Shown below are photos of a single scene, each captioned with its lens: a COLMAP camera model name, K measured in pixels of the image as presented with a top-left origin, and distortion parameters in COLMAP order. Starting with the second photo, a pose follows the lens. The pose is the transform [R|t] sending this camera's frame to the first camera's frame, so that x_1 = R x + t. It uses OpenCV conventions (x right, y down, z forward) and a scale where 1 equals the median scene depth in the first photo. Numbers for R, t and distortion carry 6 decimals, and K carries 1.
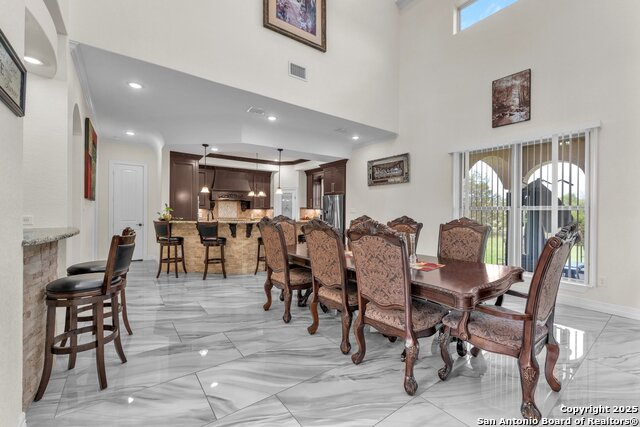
lens RADIAL K [[266.3, 0, 313.9], [0, 266.3, 211.9], [0, 0, 1]] dist [-0.002593, -0.000321]
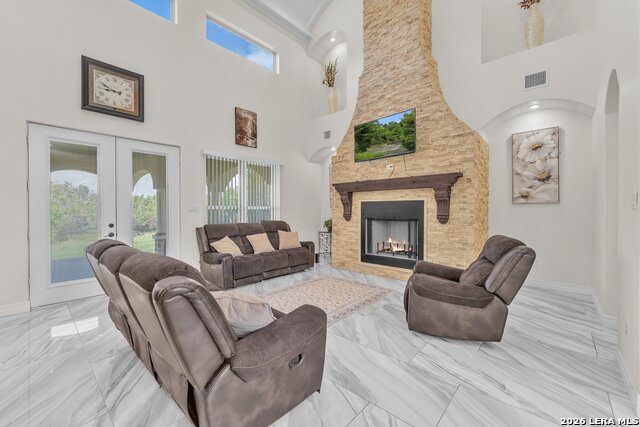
lens RADIAL K [[266.3, 0, 314.4], [0, 266.3, 212.4], [0, 0, 1]] dist [-0.002593, -0.000321]
pose [[-0.146304, -0.015077, 0.989125, -0.619045], [0.011441, 0.999791, 0.016932, -0.010361], [-0.989174, 0.013794, -0.146101, 0.811515]]
